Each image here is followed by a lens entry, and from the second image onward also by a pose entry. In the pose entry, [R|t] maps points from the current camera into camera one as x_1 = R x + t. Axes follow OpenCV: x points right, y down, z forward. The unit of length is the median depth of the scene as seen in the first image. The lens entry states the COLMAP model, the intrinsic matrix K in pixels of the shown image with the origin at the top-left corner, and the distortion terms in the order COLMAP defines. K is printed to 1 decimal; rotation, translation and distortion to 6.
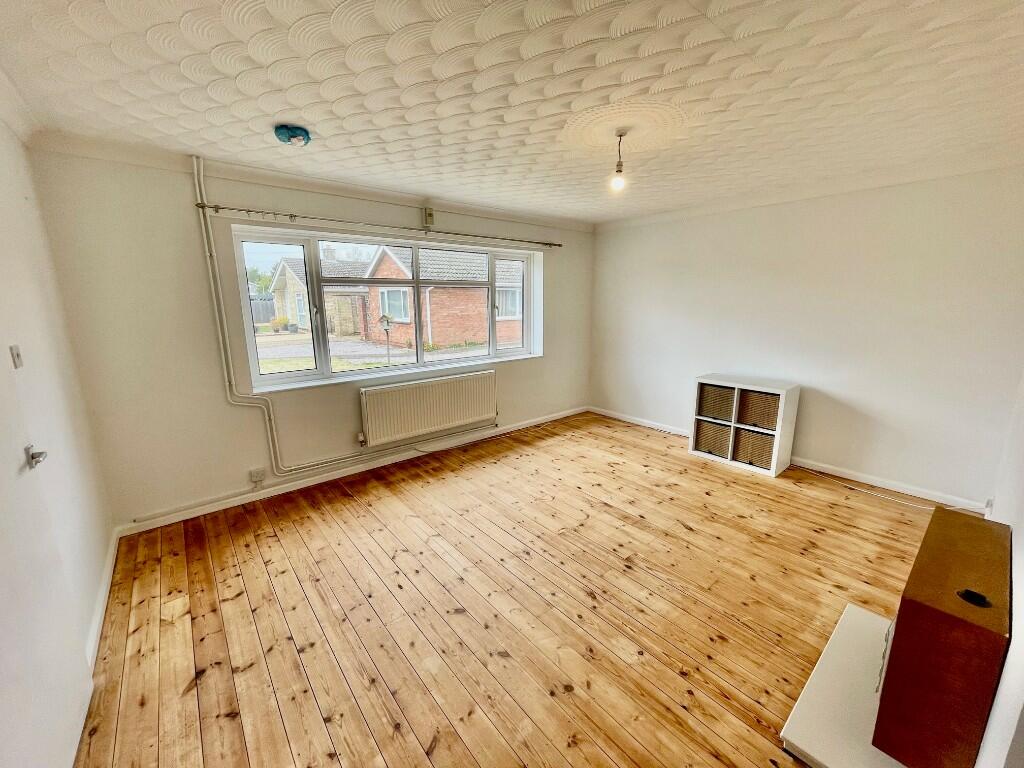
lens RADIAL K [[409.7, 0, 514.2], [0, 409.7, 384.8], [0, 0, 1]] dist [-0.002210, -0.000189]
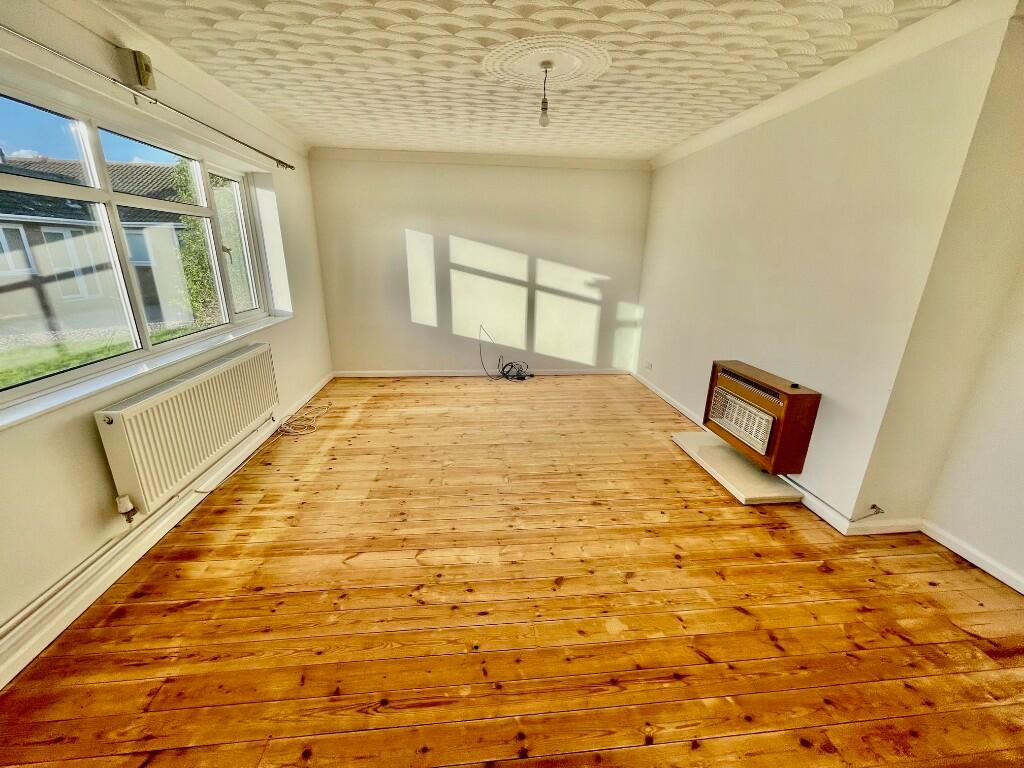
lens RADIAL K [[409.7, 0, 511.5], [0, 409.7, 383.3], [0, 0, 1]] dist [-0.002210, -0.000189]
pose [[0.556530, -0.233676, 0.797289, -0.945457], [0.147176, 0.972184, 0.182202, -0.079577], [-0.817688, 0.015941, 0.575441, 0.622108]]
